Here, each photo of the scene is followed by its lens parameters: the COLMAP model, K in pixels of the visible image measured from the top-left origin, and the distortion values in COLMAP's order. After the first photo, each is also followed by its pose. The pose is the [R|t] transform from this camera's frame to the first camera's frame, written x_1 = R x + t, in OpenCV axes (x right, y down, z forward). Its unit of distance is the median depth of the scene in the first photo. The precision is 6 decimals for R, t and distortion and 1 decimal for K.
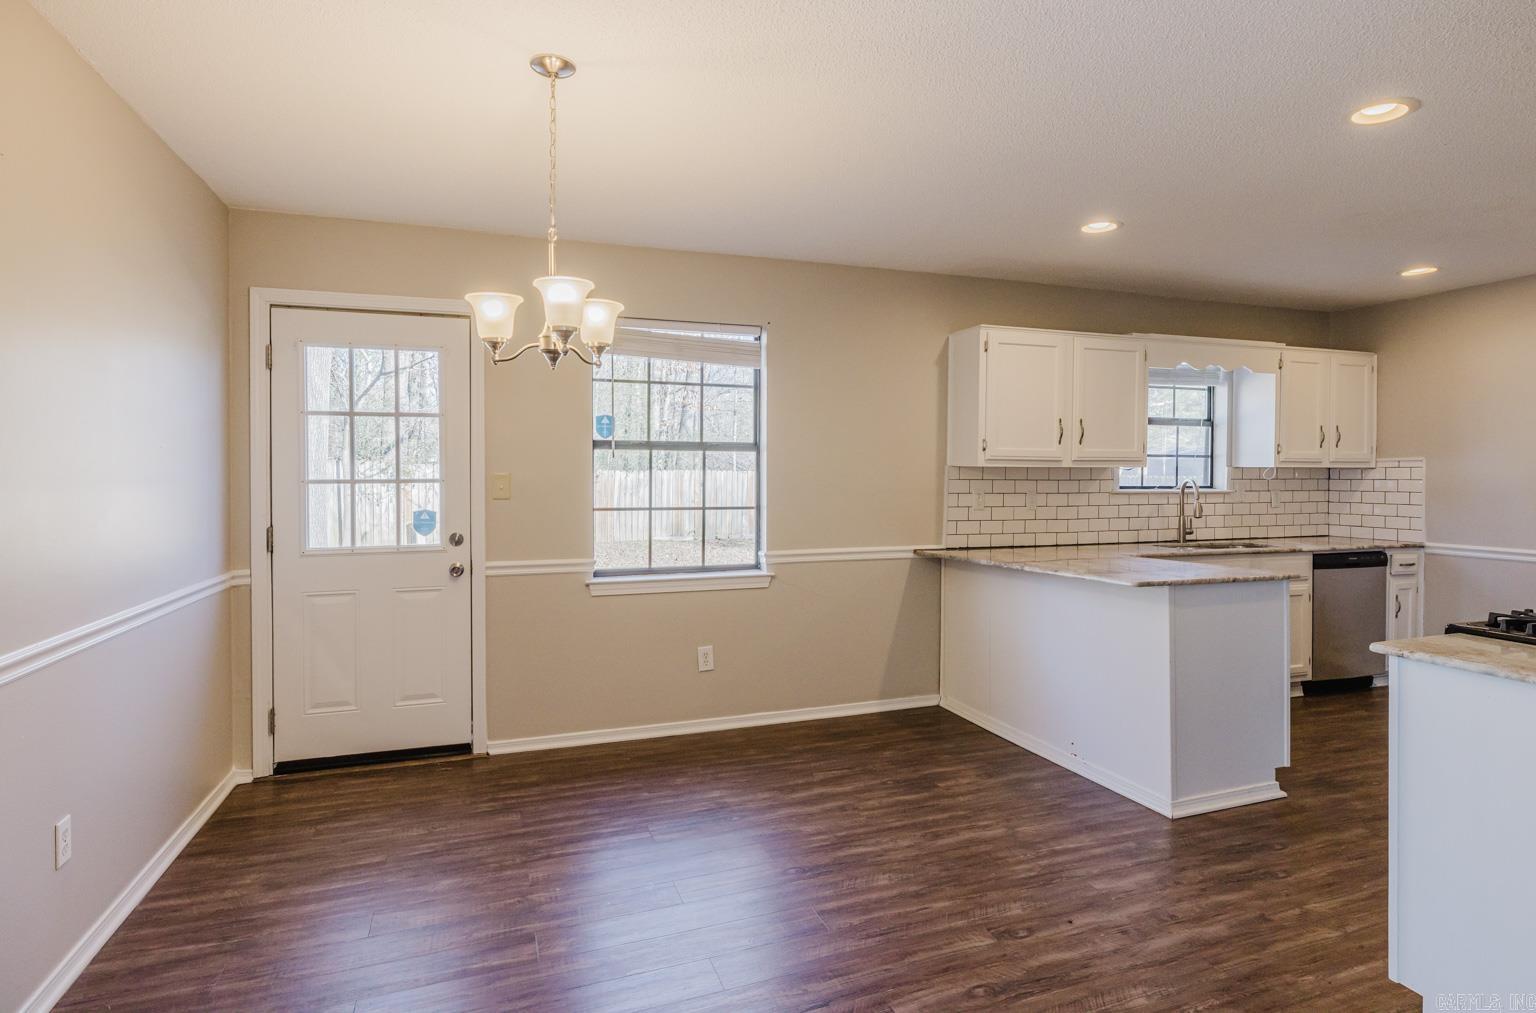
lens RADIAL K [[828.0, 0, 791.8], [0, 828.0, 481.1], [0, 0, 1]] dist [-0.002883, -0.000633]
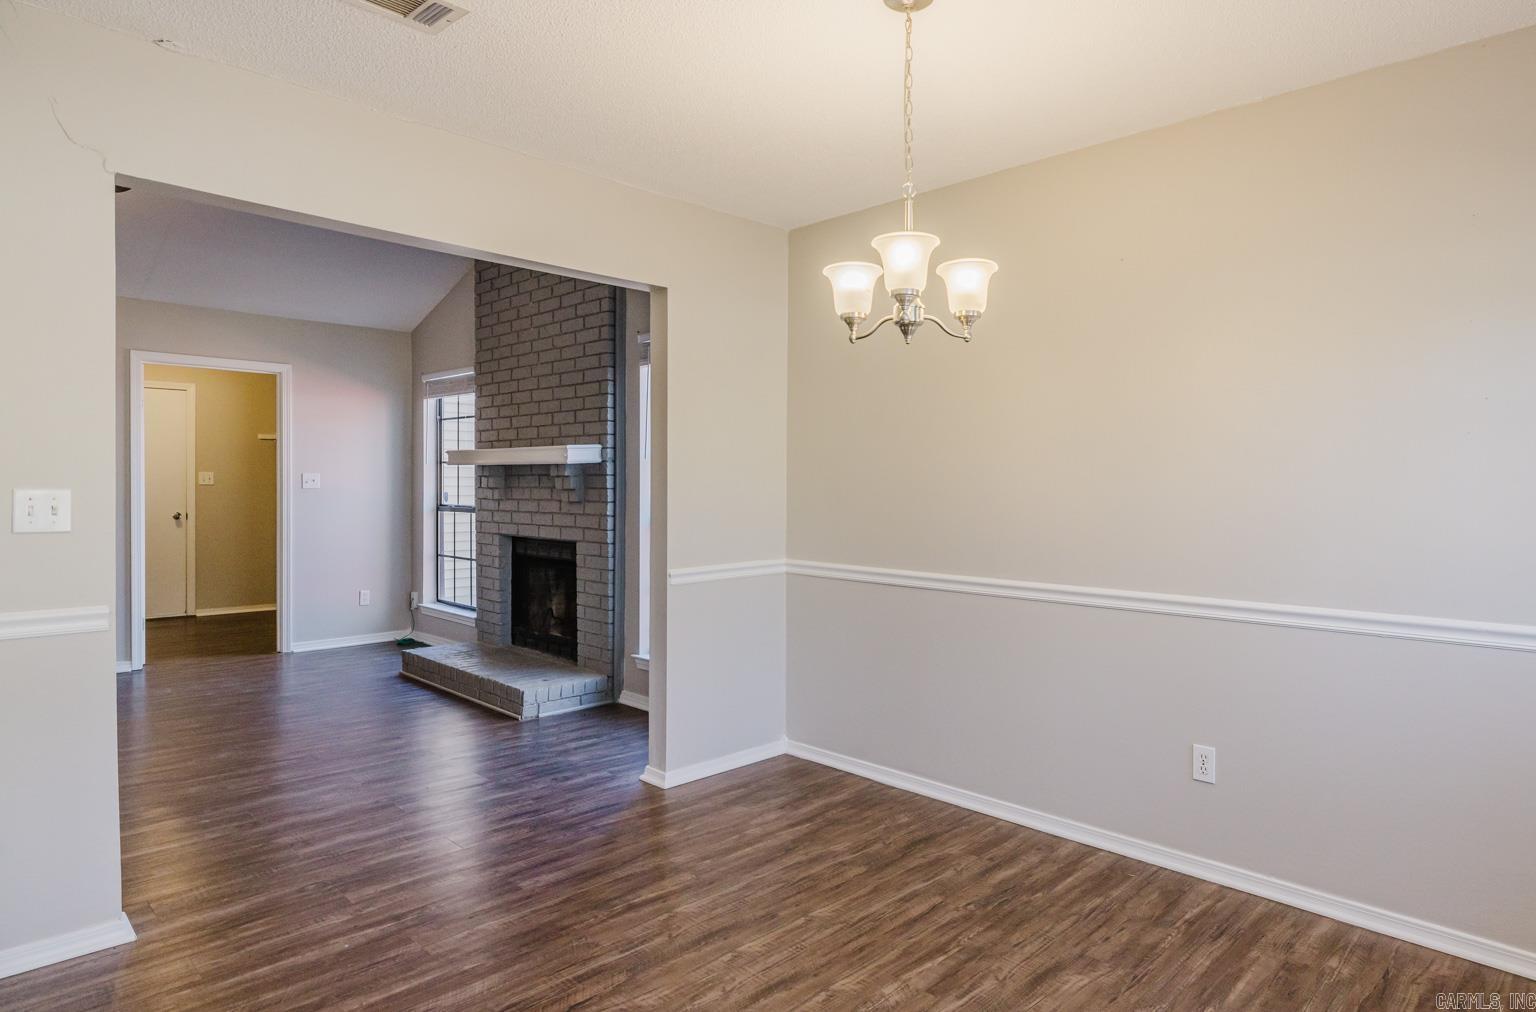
lens RADIAL K [[899.0, 0, 824.3], [0, 899.0, 490.0], [0, 0, 1]] dist [0.000777, 0.000566]
pose [[-0.897080, 0.001207, -0.441867, 0.113065], [-0.005074, 0.999902, 0.013034, 0.004310], [0.441839, 0.013935, -0.896986, 0.965606]]
